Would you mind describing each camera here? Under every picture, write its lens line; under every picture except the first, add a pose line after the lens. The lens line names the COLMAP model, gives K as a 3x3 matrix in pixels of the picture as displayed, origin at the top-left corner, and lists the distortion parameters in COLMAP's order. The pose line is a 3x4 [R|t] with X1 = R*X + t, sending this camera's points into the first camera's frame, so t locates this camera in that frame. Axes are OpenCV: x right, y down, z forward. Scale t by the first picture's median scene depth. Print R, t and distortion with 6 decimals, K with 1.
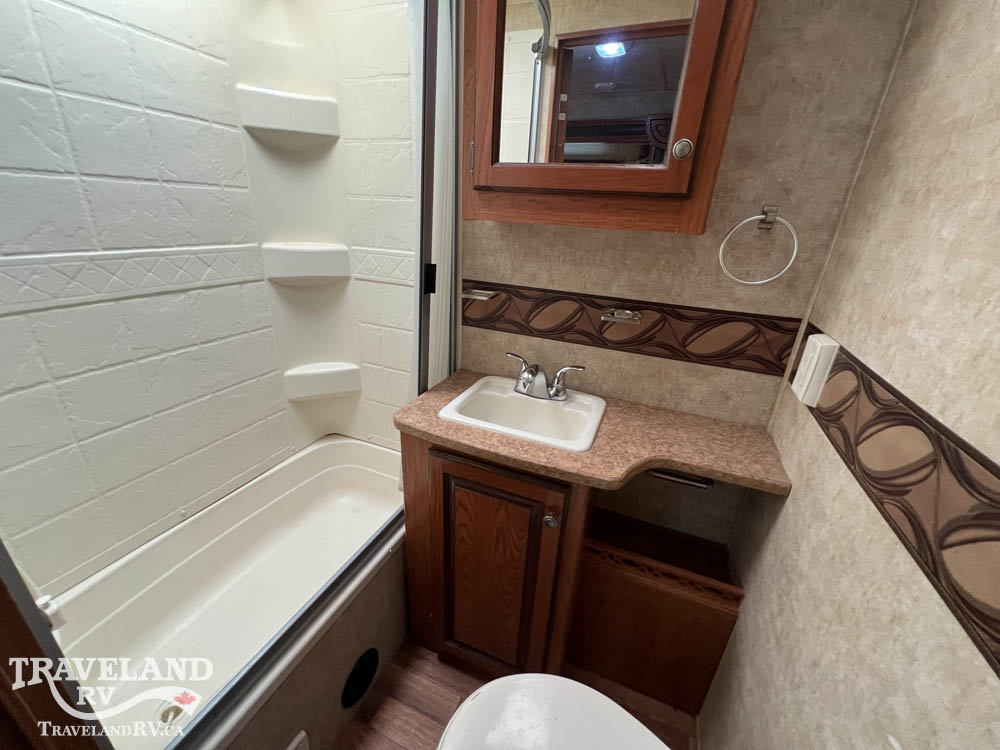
lens RADIAL K [[399.5, 0, 505.3], [0, 399.5, 373.0], [0, 0, 1]] dist [-0.000695, -0.000332]
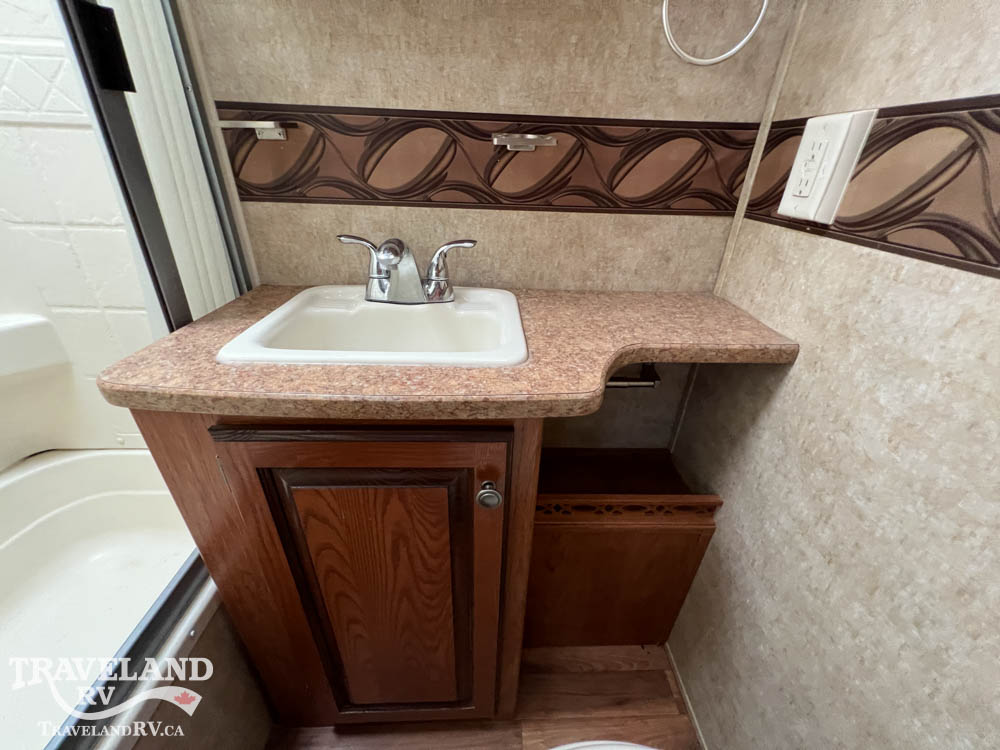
lens RADIAL K [[399.5, 0, 500.0], [0, 399.5, 373.3], [0, 0, 1]] dist [-0.000695, -0.000332]
pose [[0.917536, -0.211118, 0.336982, -0.020129], [0.166493, 0.973530, 0.156586, 0.101873], [-0.361120, -0.087568, 0.928399, 0.418453]]
